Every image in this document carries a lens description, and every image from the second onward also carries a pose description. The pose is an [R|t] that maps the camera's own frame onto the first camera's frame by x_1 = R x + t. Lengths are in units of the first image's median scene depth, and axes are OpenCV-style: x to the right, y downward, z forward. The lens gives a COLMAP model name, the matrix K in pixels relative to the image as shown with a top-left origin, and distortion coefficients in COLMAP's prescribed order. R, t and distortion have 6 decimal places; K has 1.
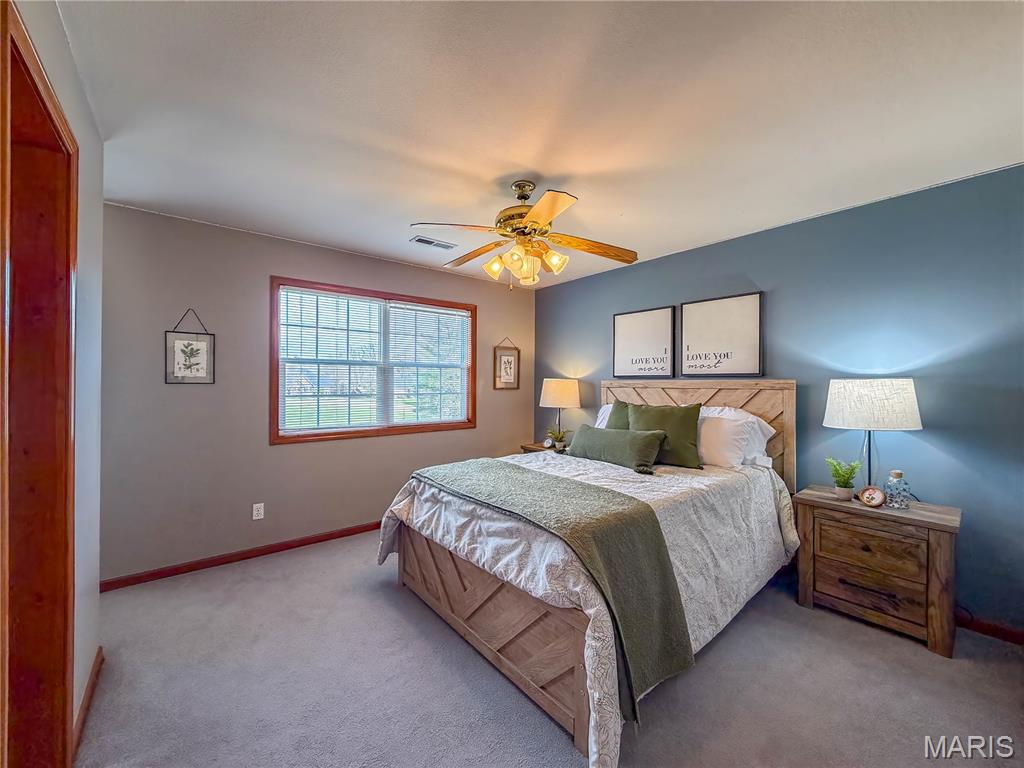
lens RADIAL K [[411.6, 0, 512.3], [0, 411.6, 383.8], [0, 0, 1]] dist [0.002103, 0.000545]
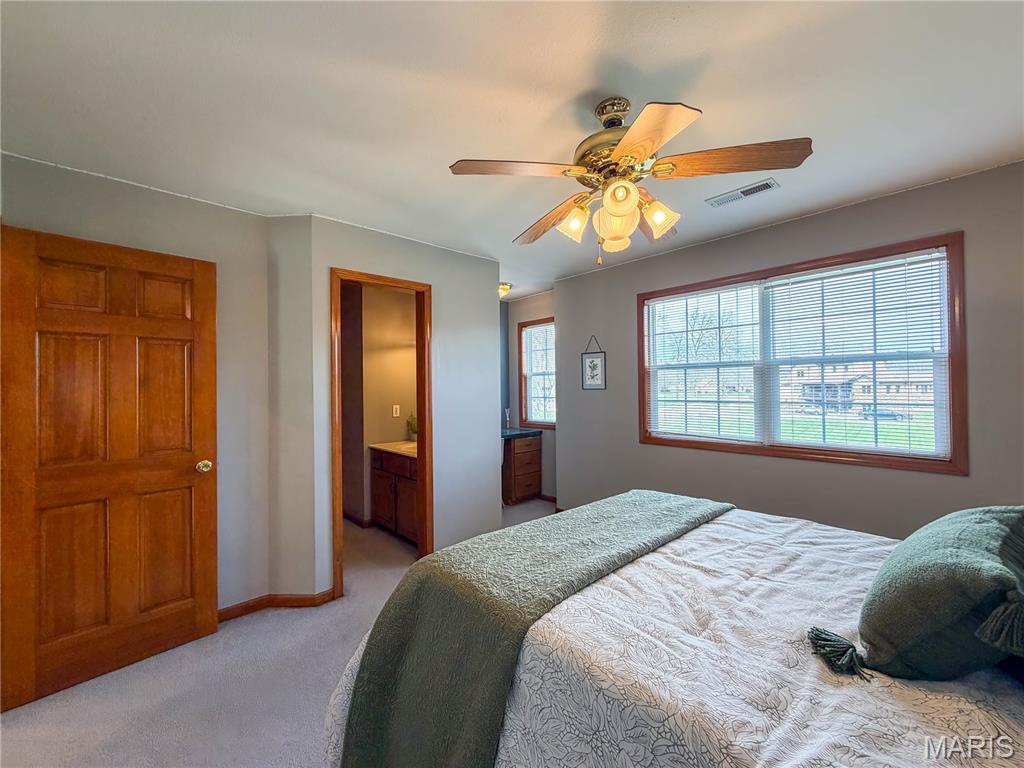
lens RADIAL K [[411.6, 0, 507.5], [0, 411.6, 383.8], [0, 0, 1]] dist [0.002103, 0.000545]
pose [[0.050534, -0.008198, -0.998689, 0.465993], [0.013731, 0.999877, -0.007513, -0.010261], [0.998628, -0.013334, 0.050641, 0.508770]]
